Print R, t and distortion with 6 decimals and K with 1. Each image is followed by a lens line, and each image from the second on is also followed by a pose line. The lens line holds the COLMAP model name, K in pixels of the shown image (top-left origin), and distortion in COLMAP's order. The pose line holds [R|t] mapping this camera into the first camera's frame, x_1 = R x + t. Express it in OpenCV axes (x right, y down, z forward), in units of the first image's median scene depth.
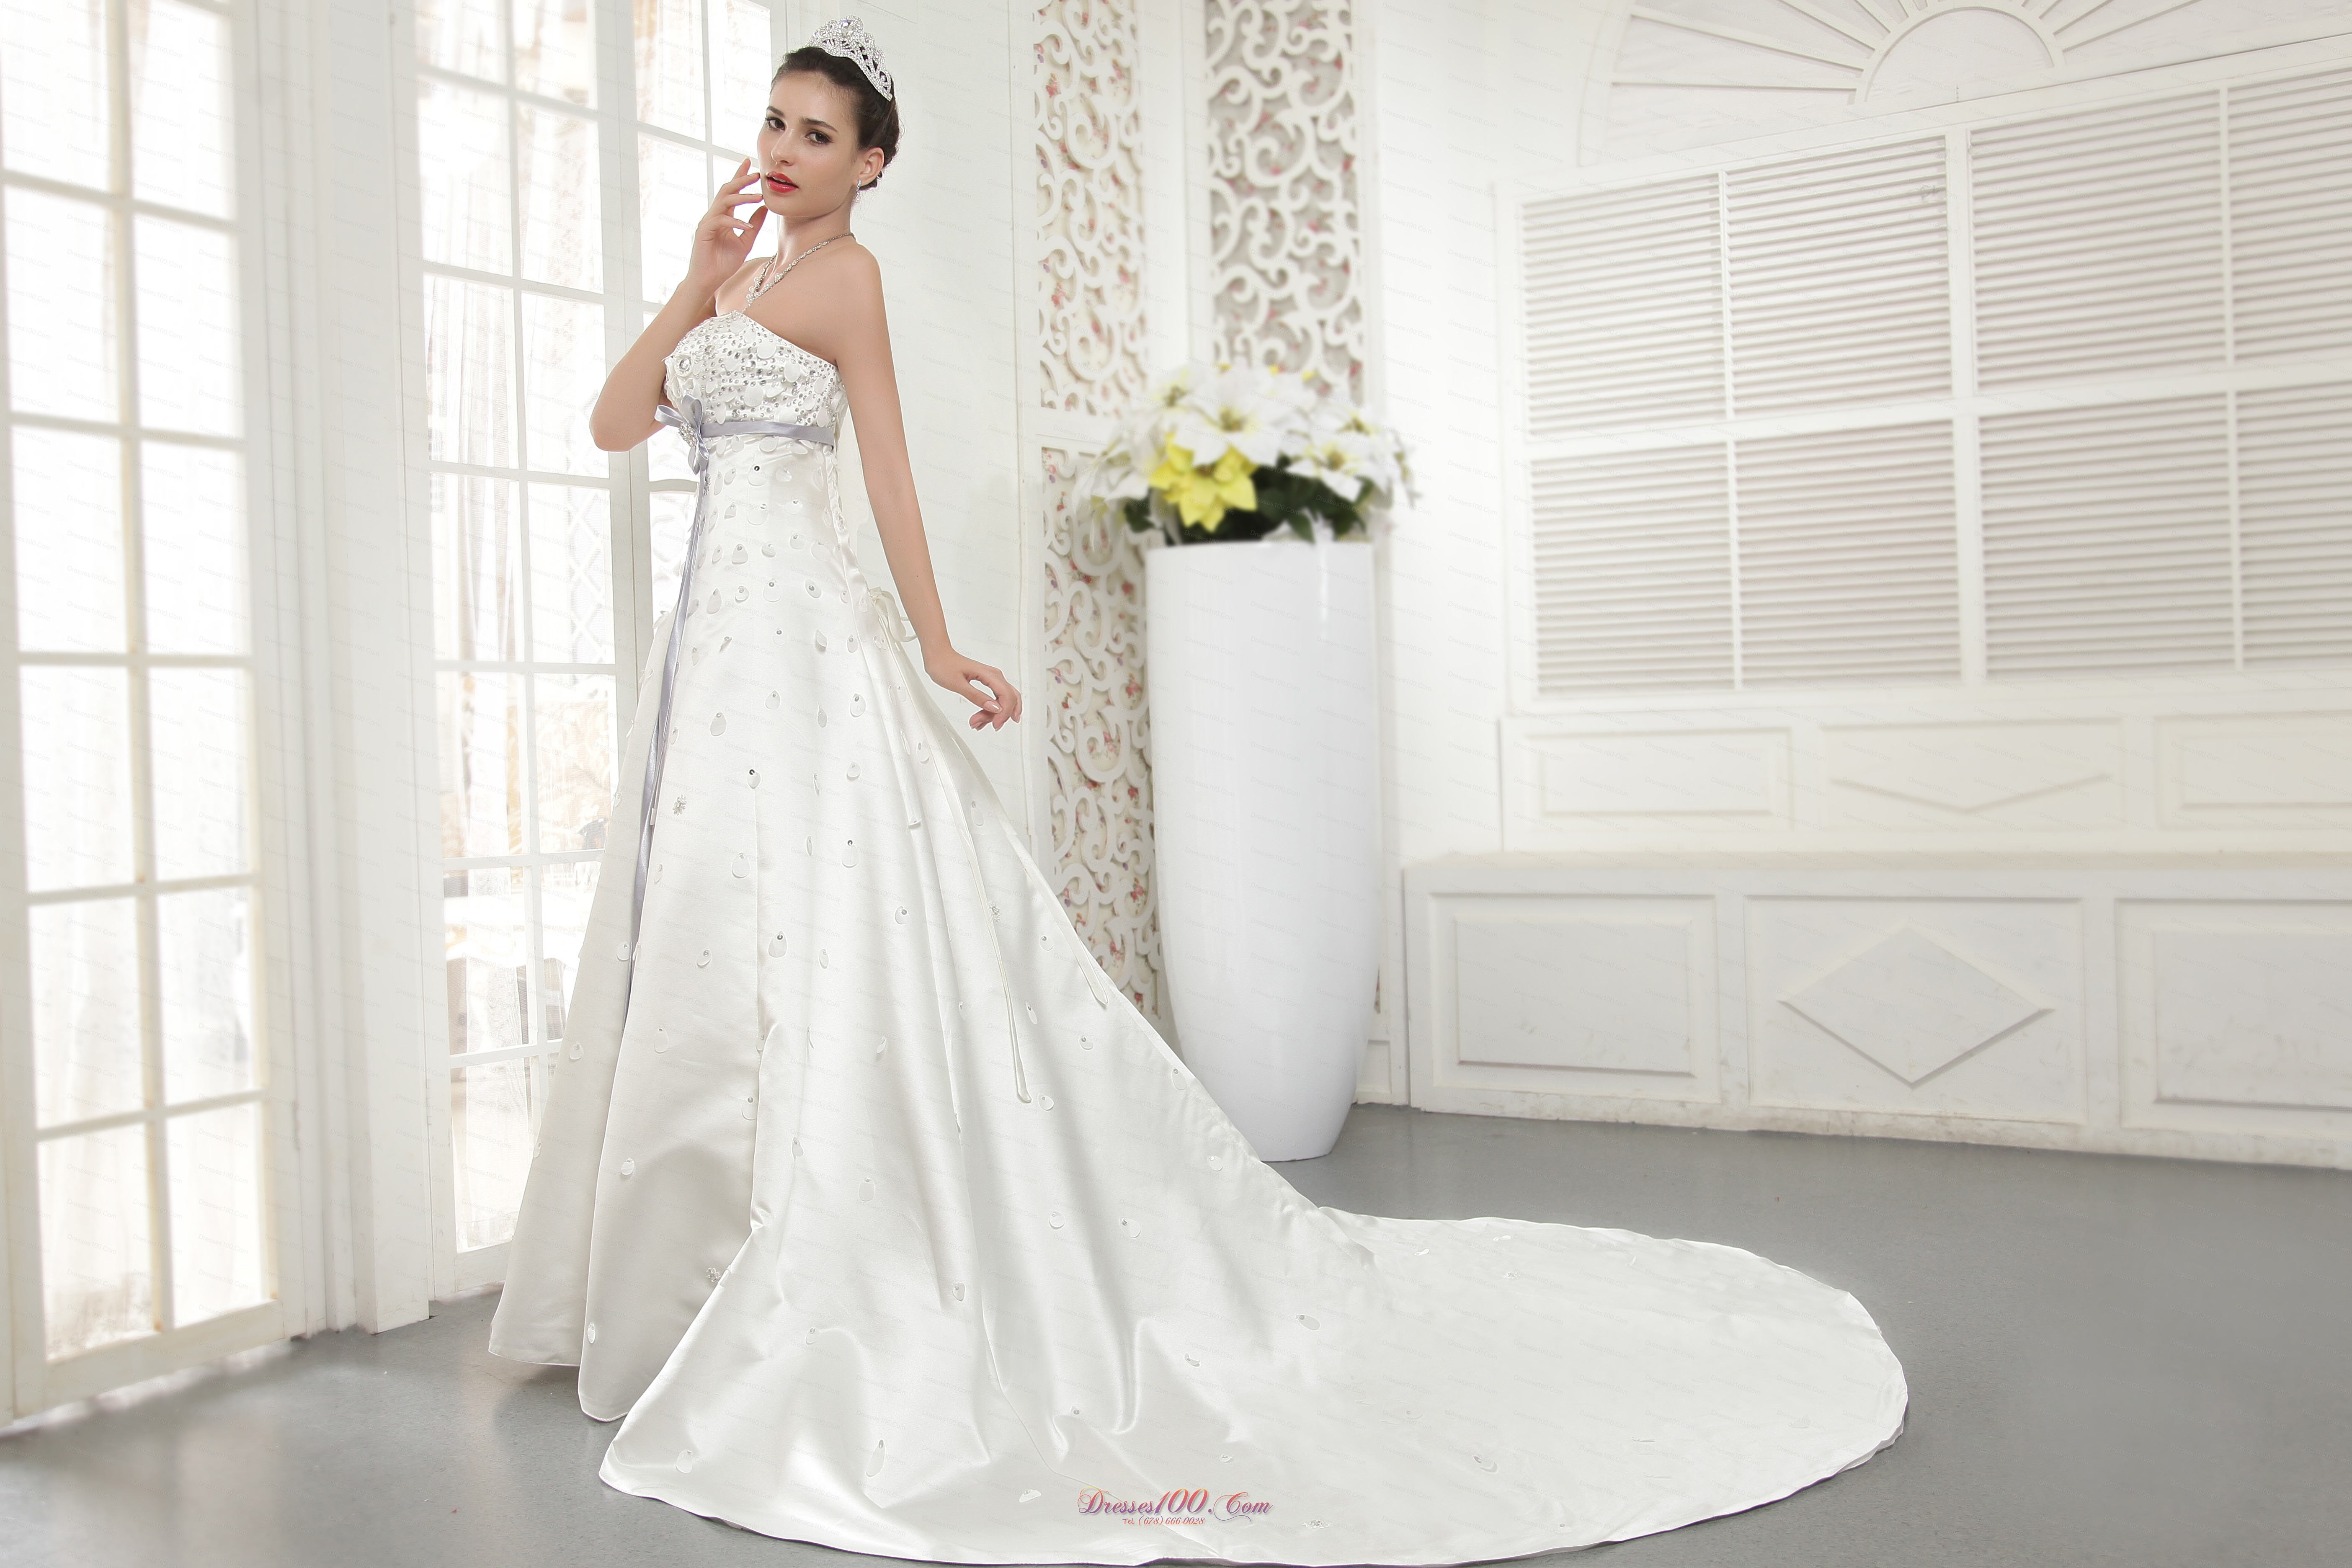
lens RADIAL K [[2239.6, 0, 1169.6], [0, 2239.6, 736.0], [0, 0, 1]] dist [-0.046990, 0.001063]
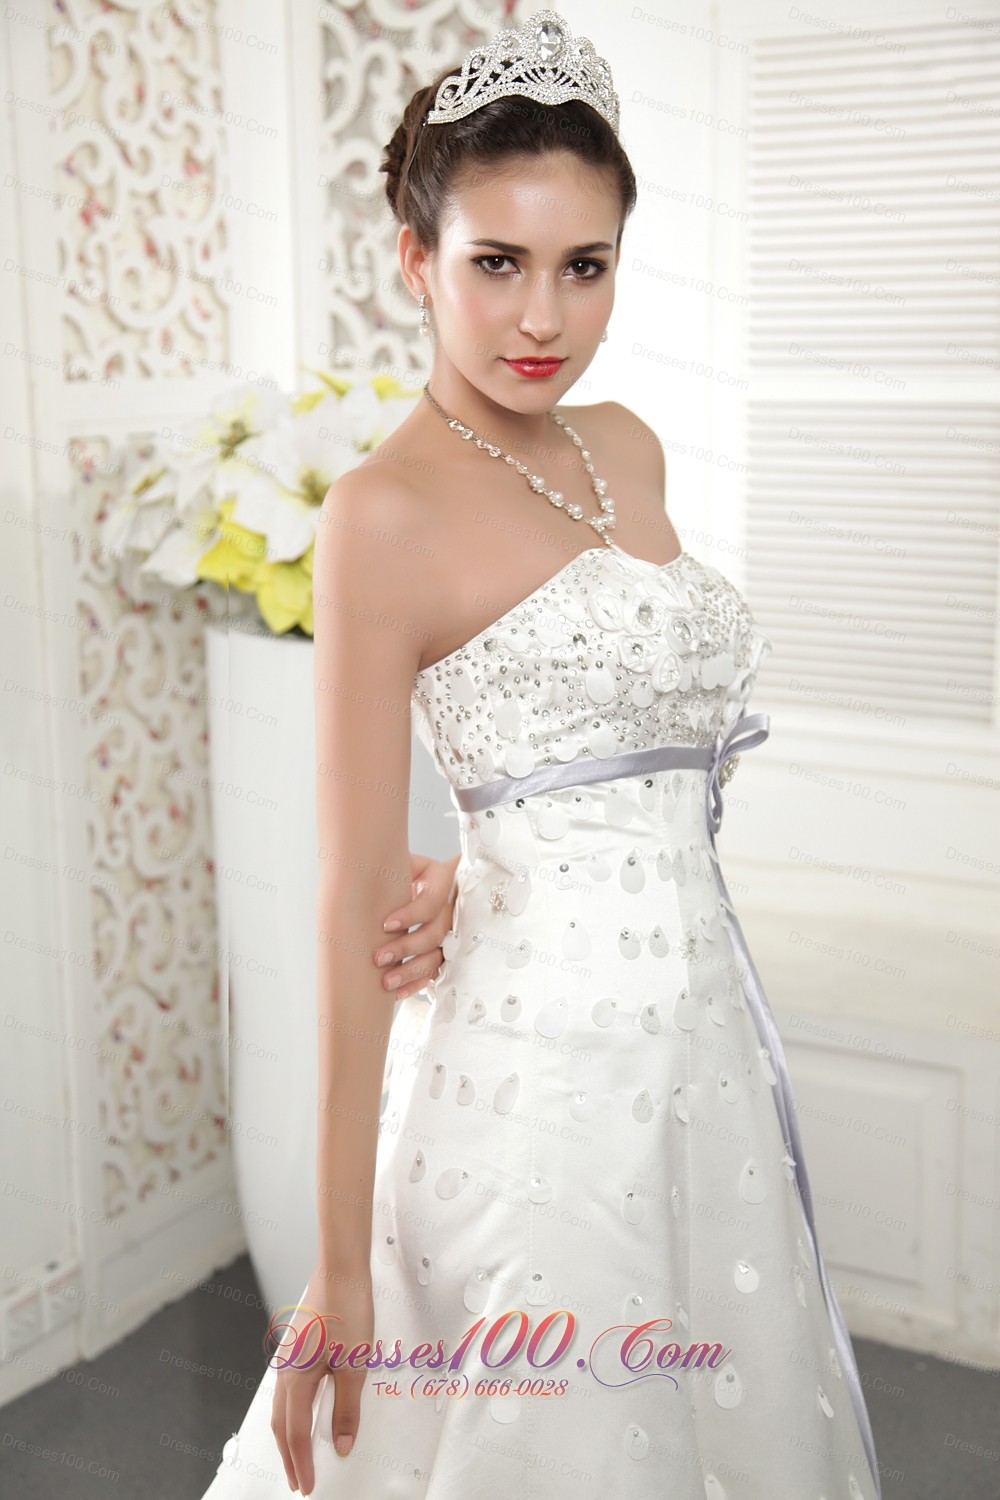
lens RADIAL K [[2145.6, 0, 503.5], [0, 2145.6, 748.2], [0, 0, 1]] dist [0.152518, 0.063264]
pose [[0.998364, 0.011557, 0.055995, 0.042246], [-0.022628, 0.979261, 0.201334, -0.169008], [-0.052507, -0.202272, 0.977921, 0.286620]]
